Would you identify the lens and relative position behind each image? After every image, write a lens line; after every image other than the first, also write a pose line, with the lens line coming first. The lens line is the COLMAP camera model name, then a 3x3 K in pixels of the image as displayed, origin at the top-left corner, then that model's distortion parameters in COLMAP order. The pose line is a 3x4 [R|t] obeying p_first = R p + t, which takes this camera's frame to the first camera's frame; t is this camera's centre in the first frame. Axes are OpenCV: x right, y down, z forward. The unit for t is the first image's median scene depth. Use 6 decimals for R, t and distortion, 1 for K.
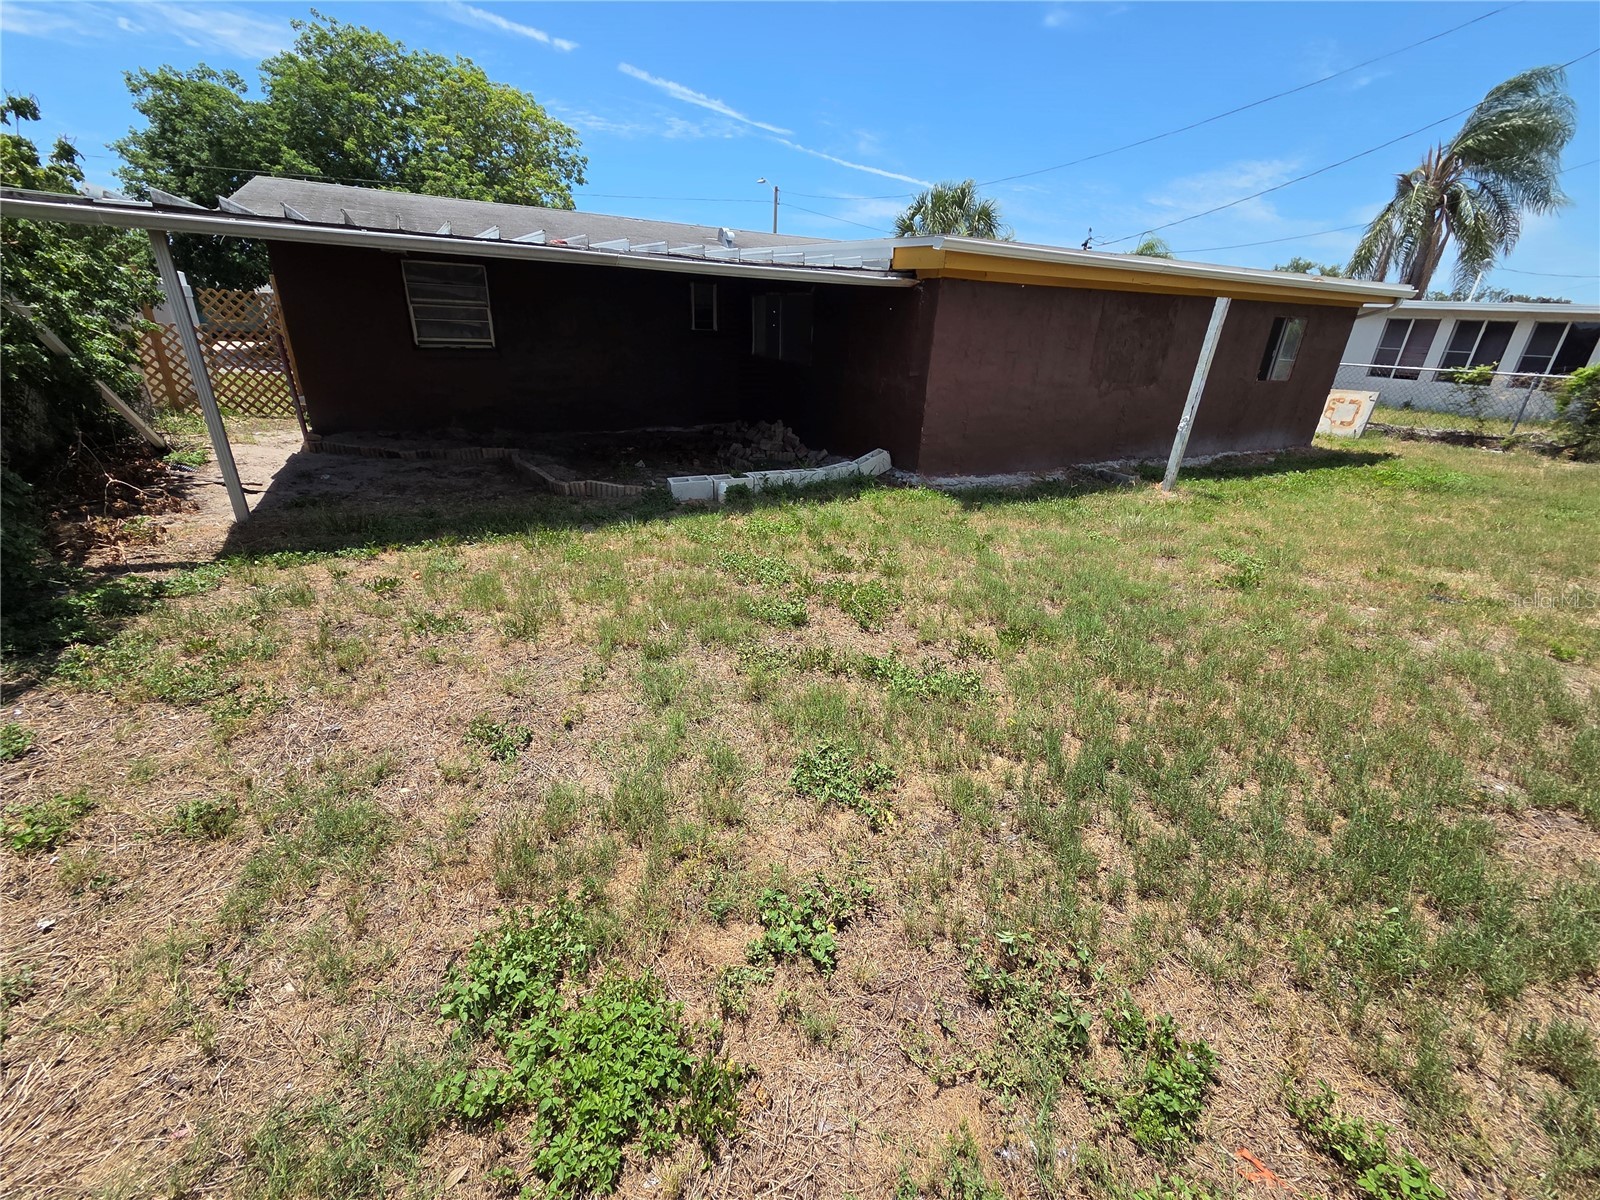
lens RADIAL K [[638.7, 0, 798.8], [0, 638.7, 605.6], [0, 0, 1]] dist [0.000680, -0.000225]
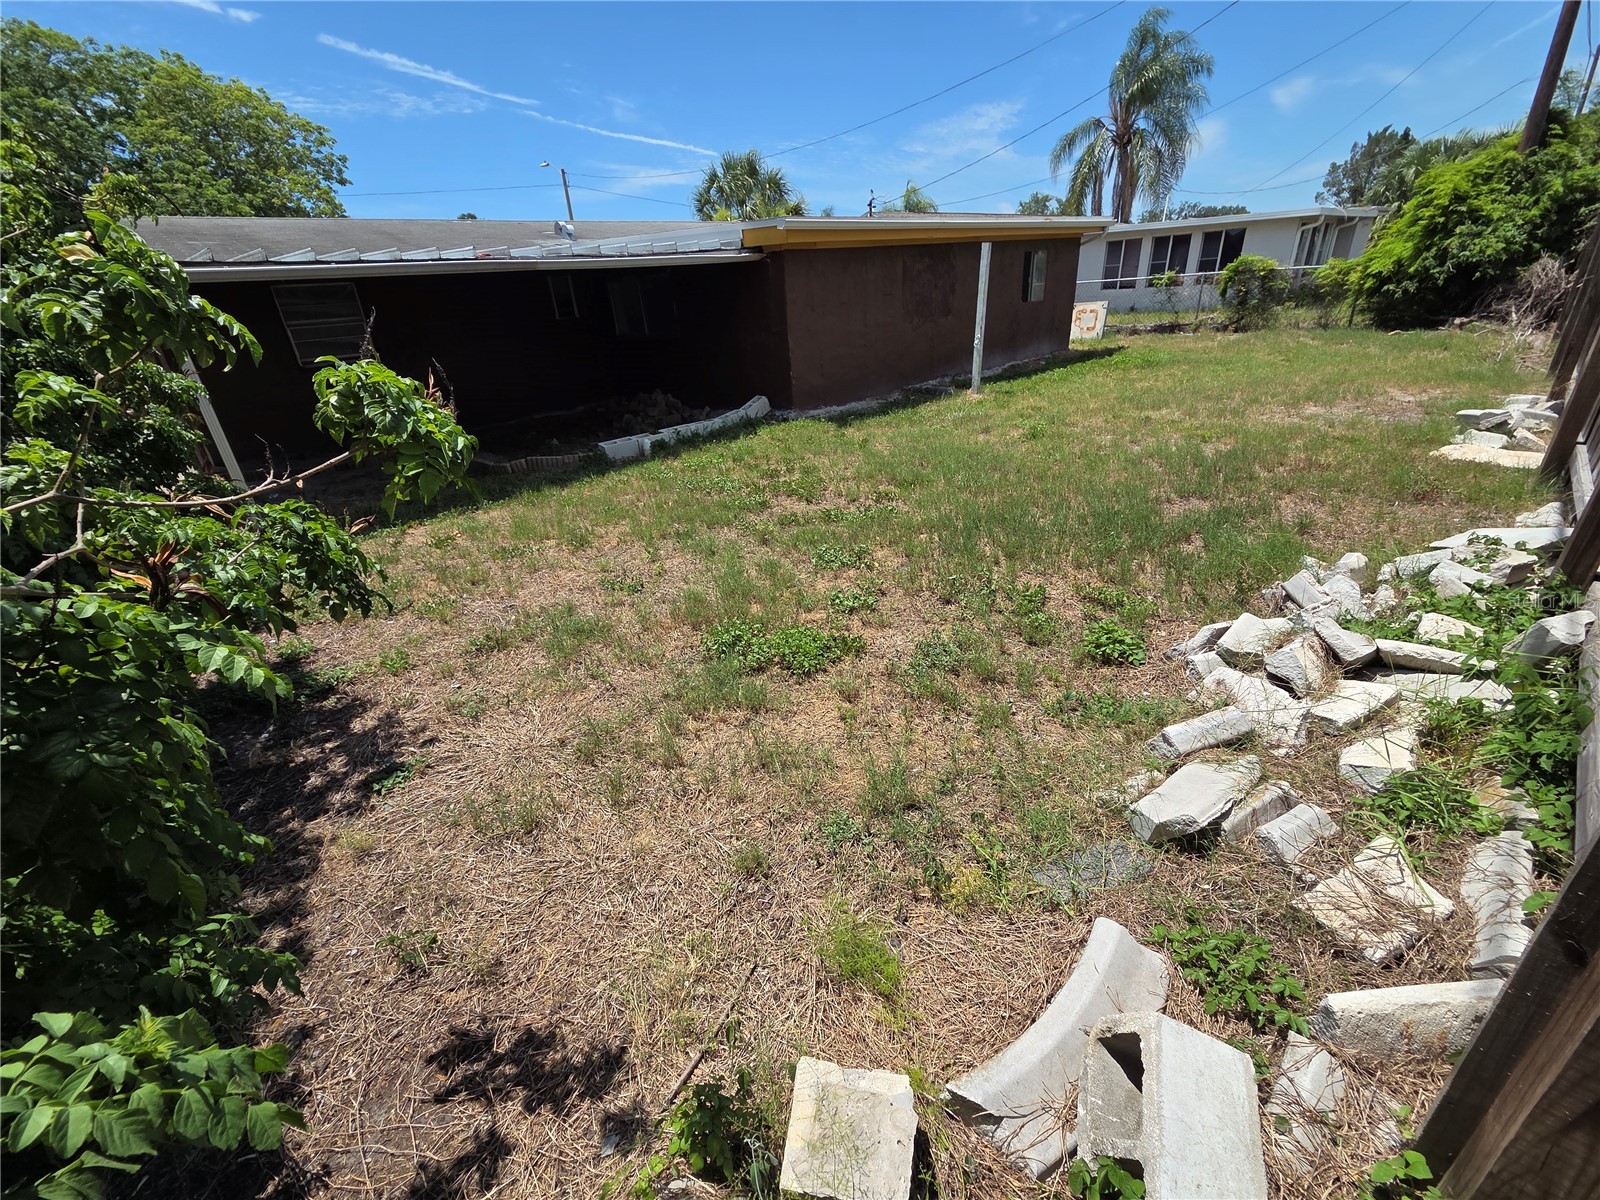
lens RADIAL K [[654.1, 0, 794.2], [0, 654.1, 608.9], [0, 0, 1]] dist [0.002934, -0.000604]
pose [[0.953444, -0.219167, 0.207146, -0.139199], [0.212348, 0.975652, 0.054881, 0.087824], [-0.214131, -0.008339, 0.976769, -0.214039]]
